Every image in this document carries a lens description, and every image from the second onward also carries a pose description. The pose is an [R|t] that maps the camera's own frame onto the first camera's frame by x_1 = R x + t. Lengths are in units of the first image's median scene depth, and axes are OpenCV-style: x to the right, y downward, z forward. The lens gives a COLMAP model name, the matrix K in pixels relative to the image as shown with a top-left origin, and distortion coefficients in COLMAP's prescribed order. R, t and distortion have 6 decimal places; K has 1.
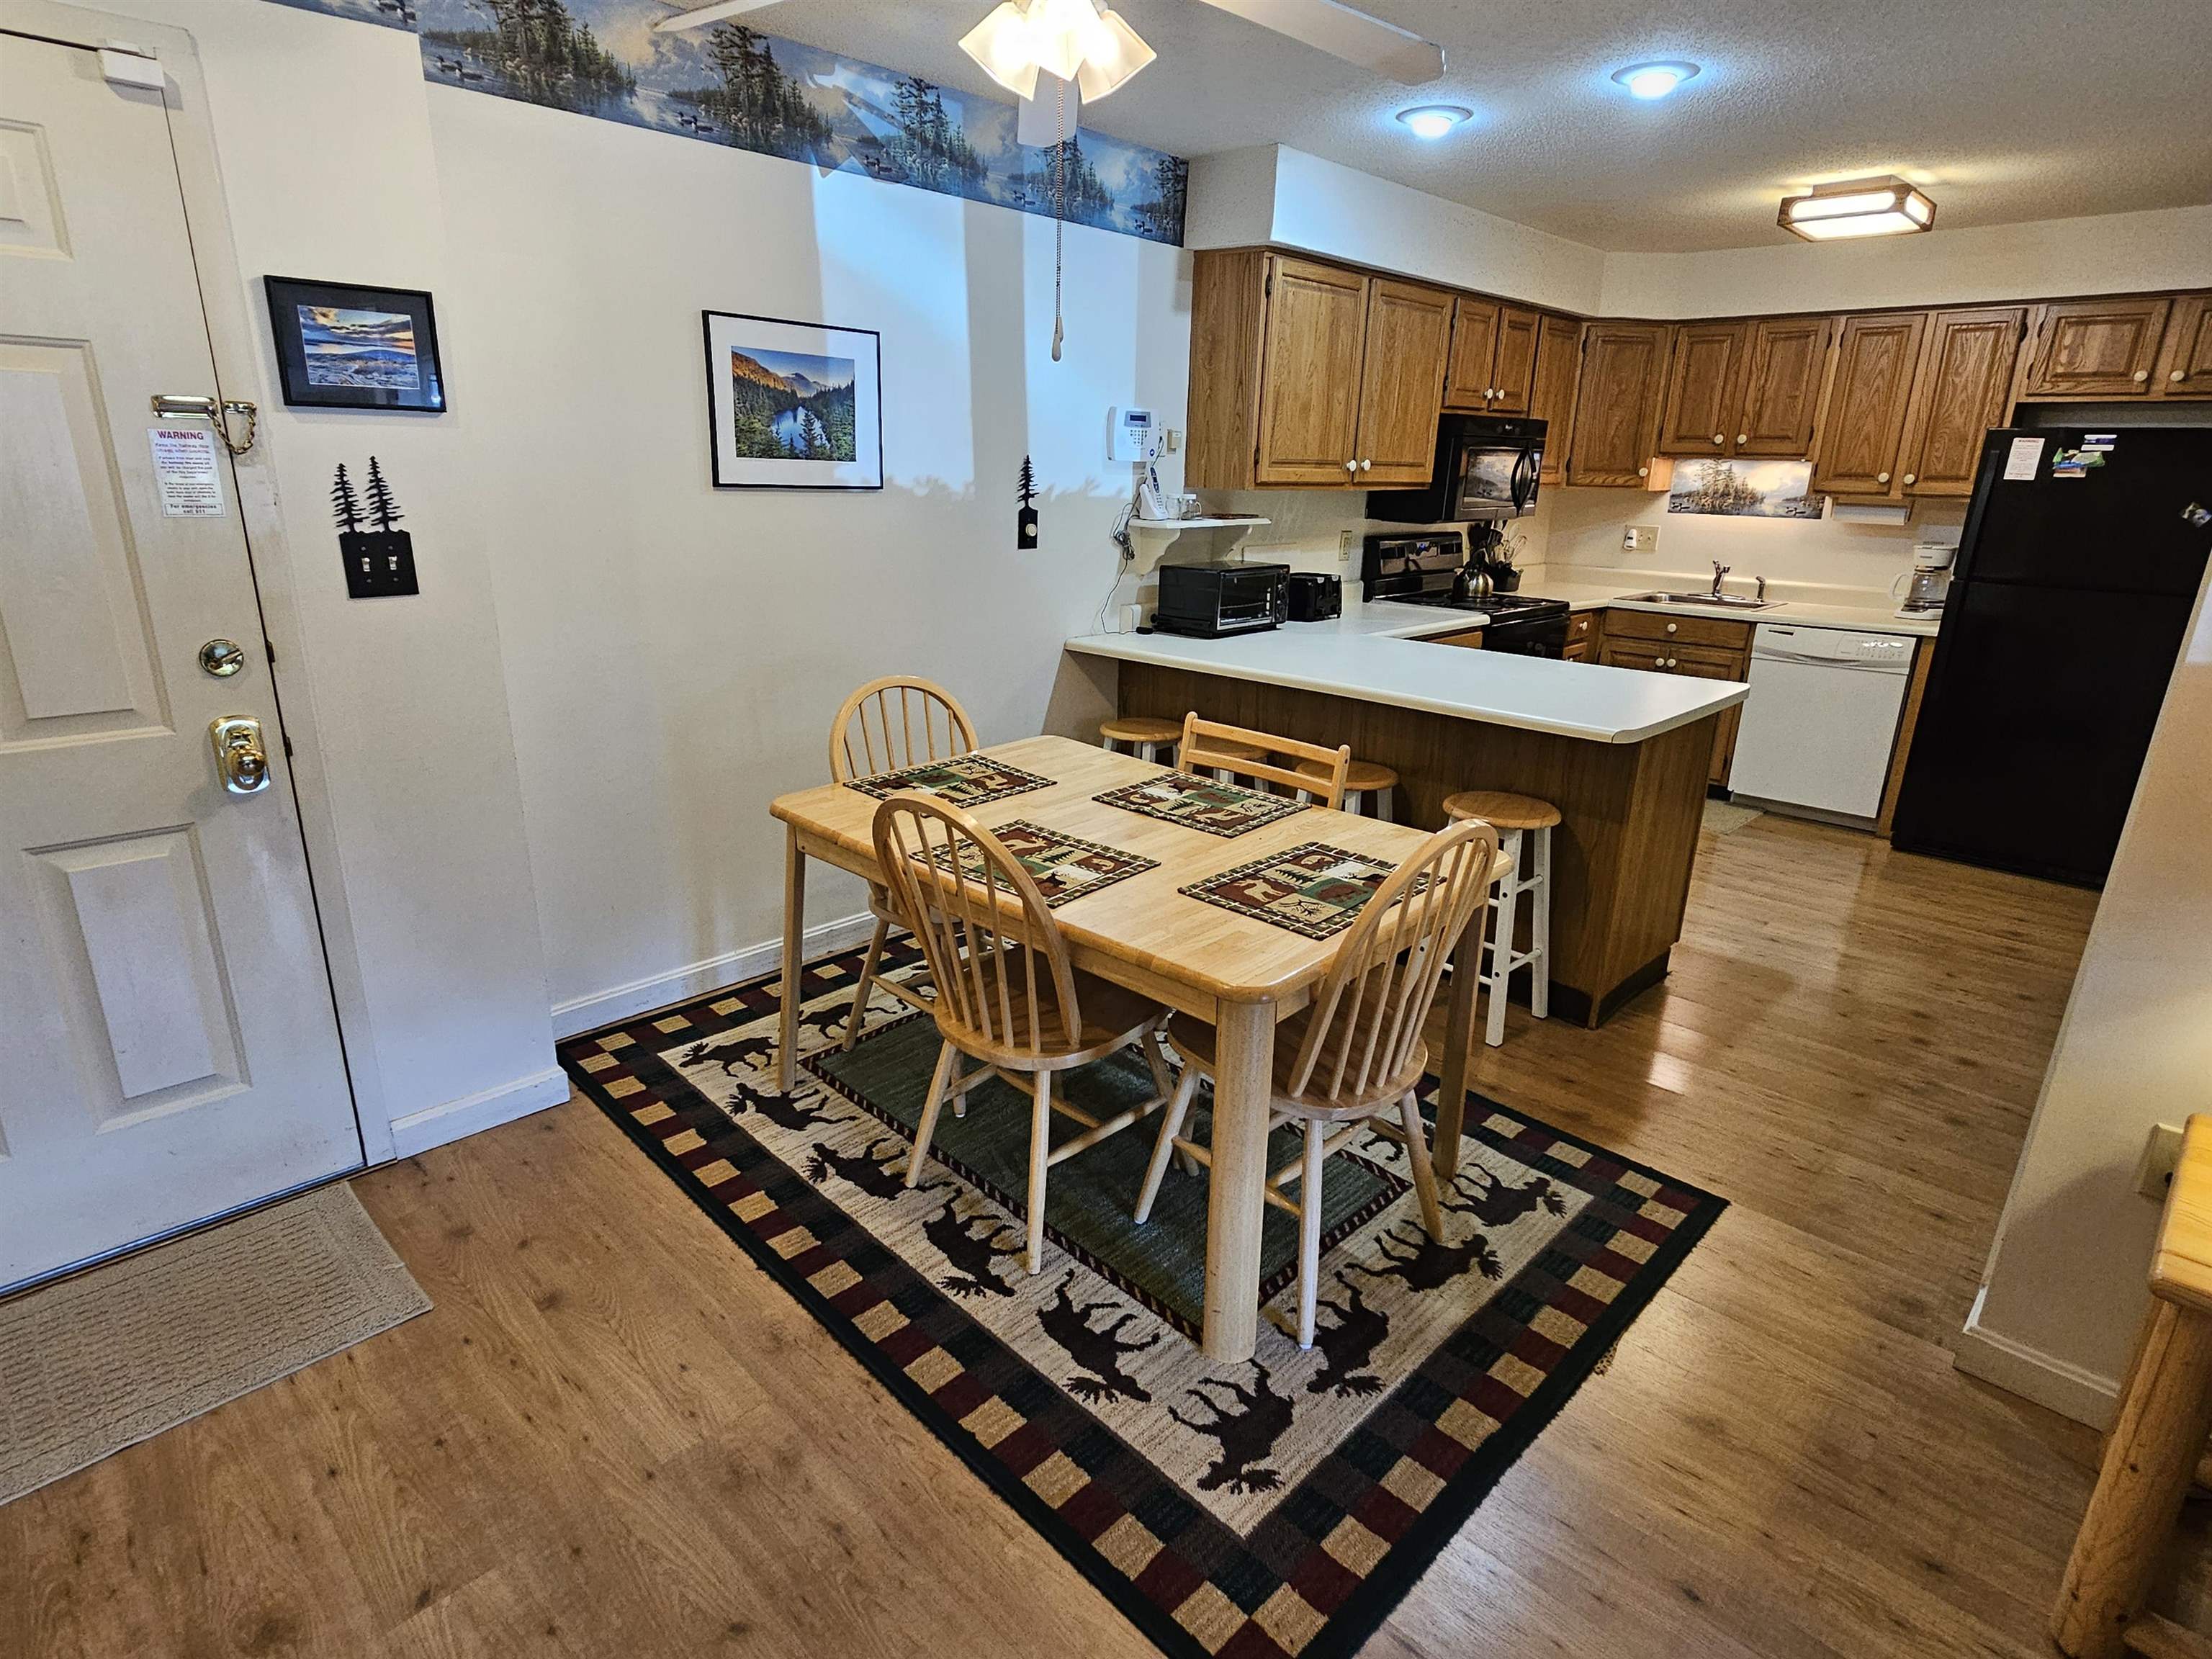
lens RADIAL K [[1184.6, 0, 1093.8], [0, 1184.6, 835.1], [0, 0, 1]] dist [0.000560, 0.000008]
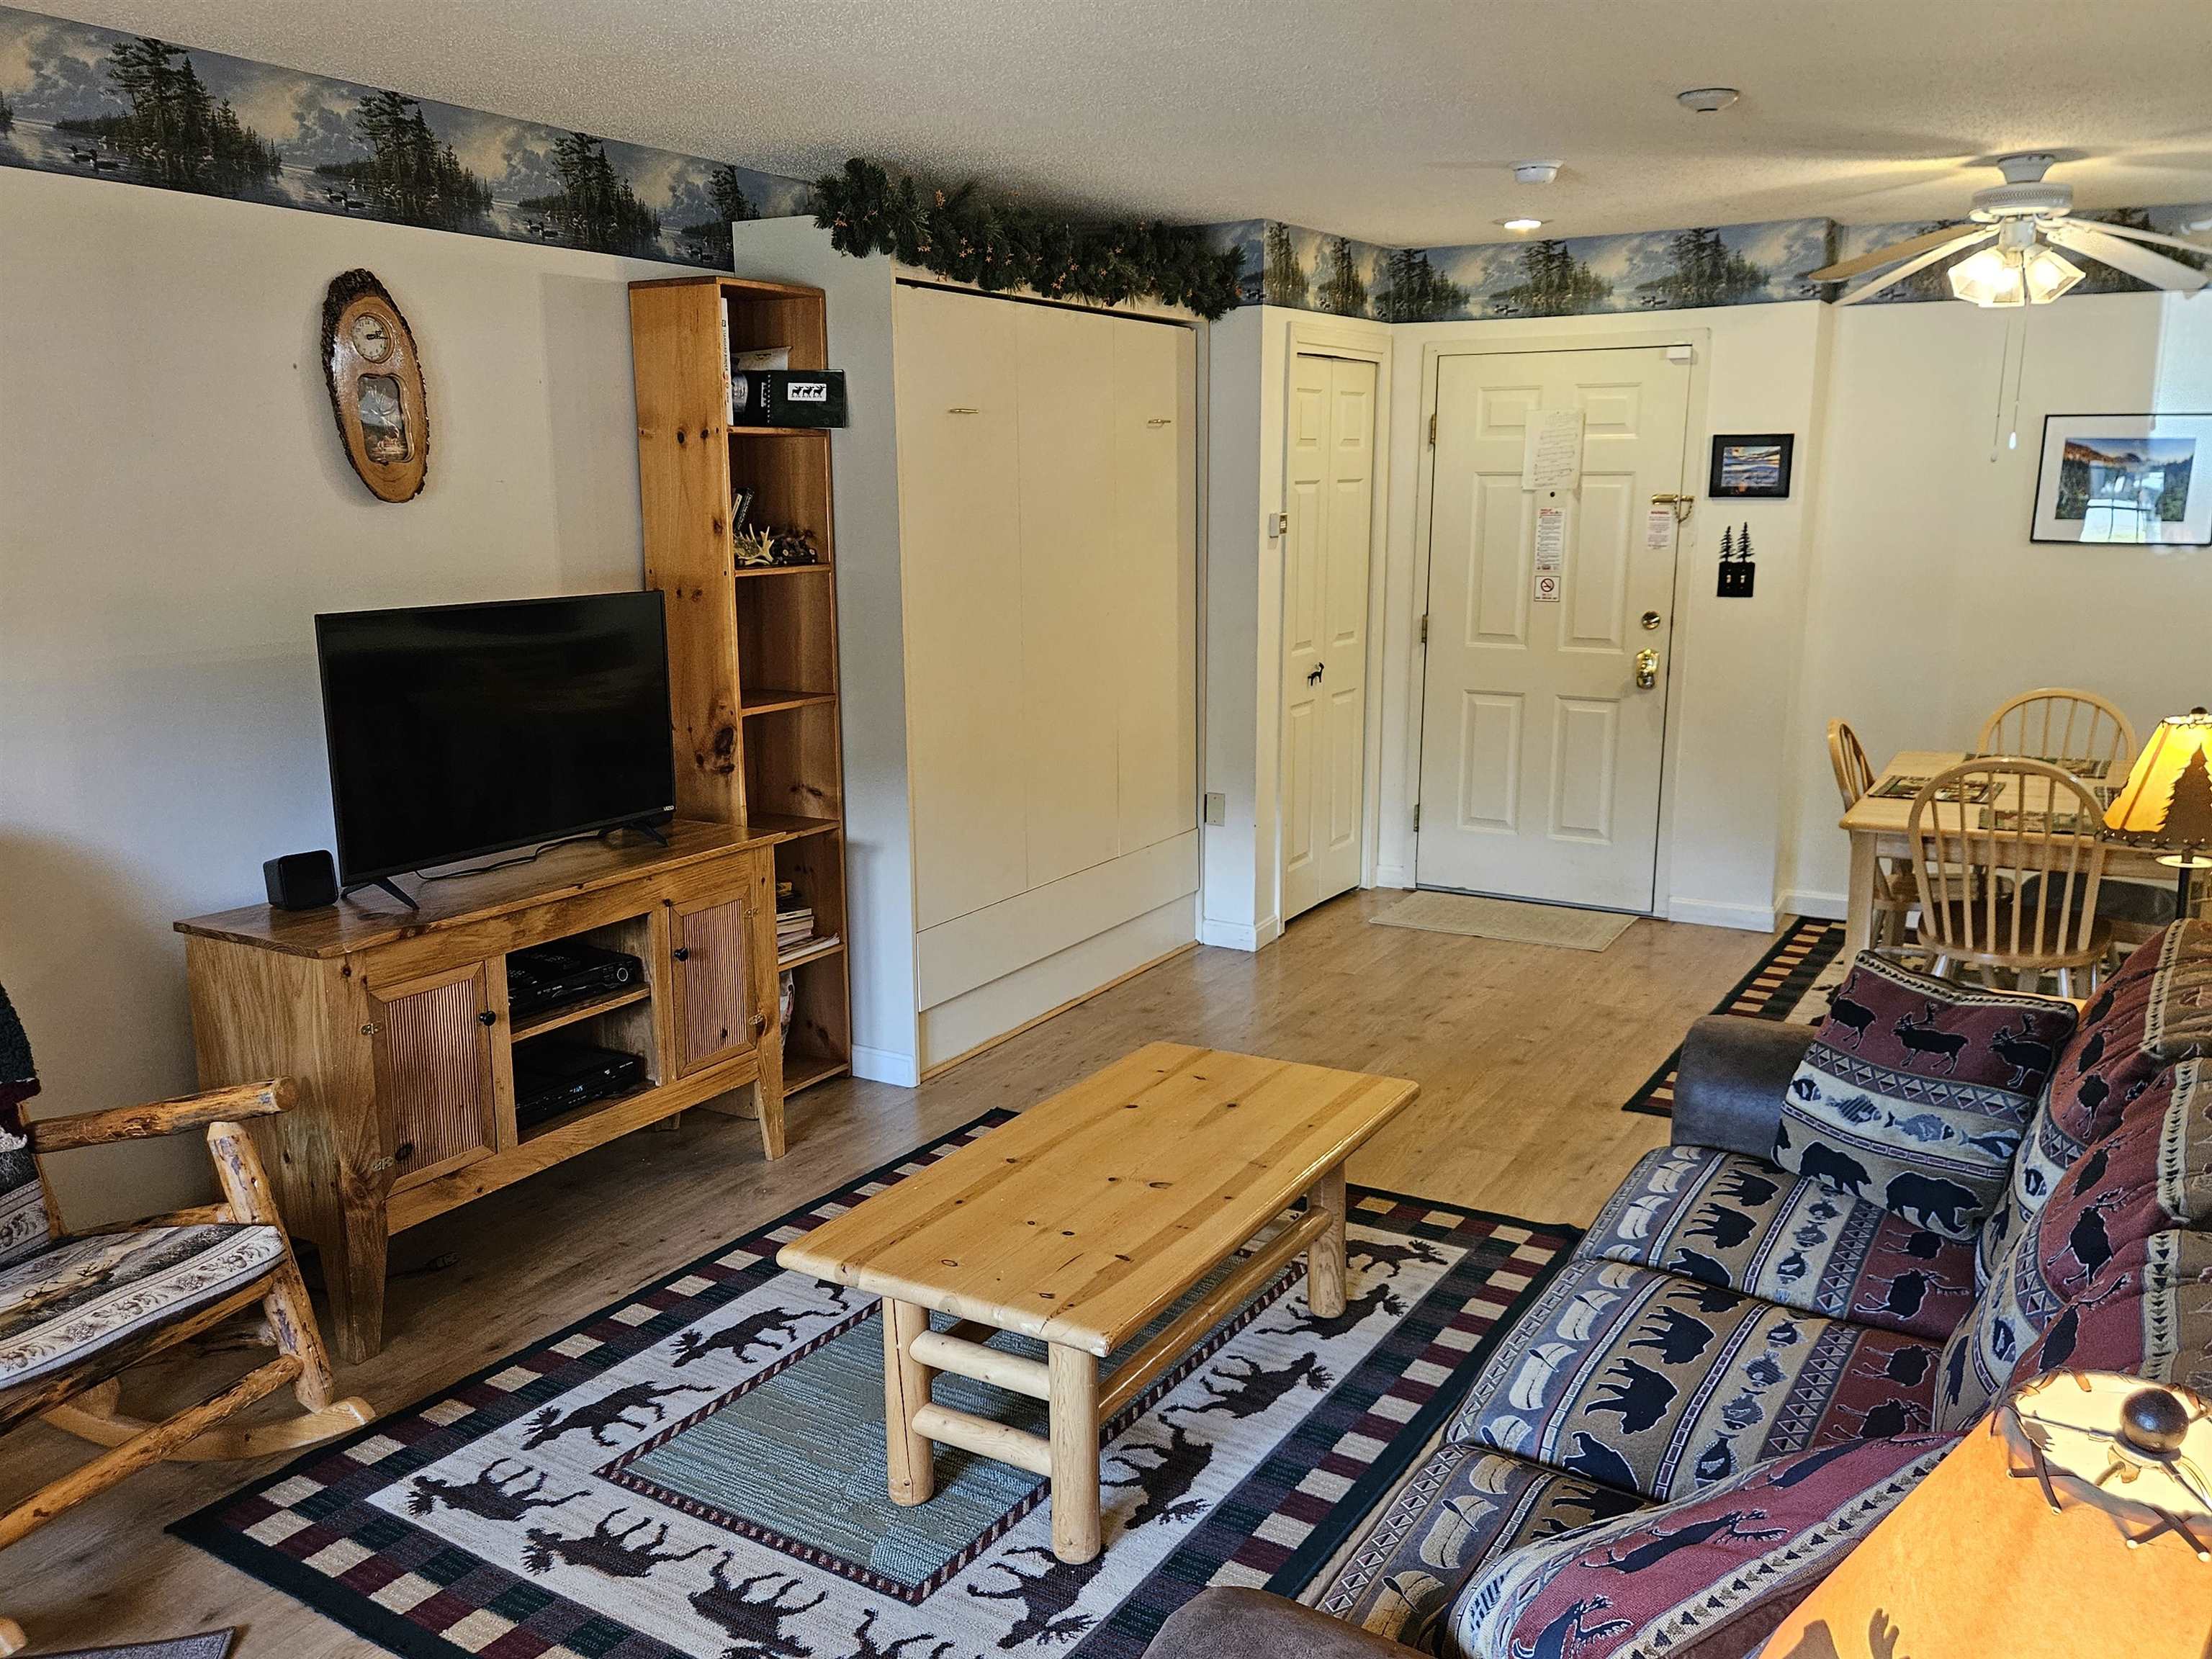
lens RADIAL K [[1781.4, 0, 1113.3], [0, 1781.4, 849.3], [0, 0, 1]] dist [0.070507, -0.055380]
pose [[0.250282, 0.175127, -0.952202, 1.026406], [-0.292347, 0.951266, 0.098112, 0.096592], [0.922980, 0.253818, 0.289283, -0.319415]]
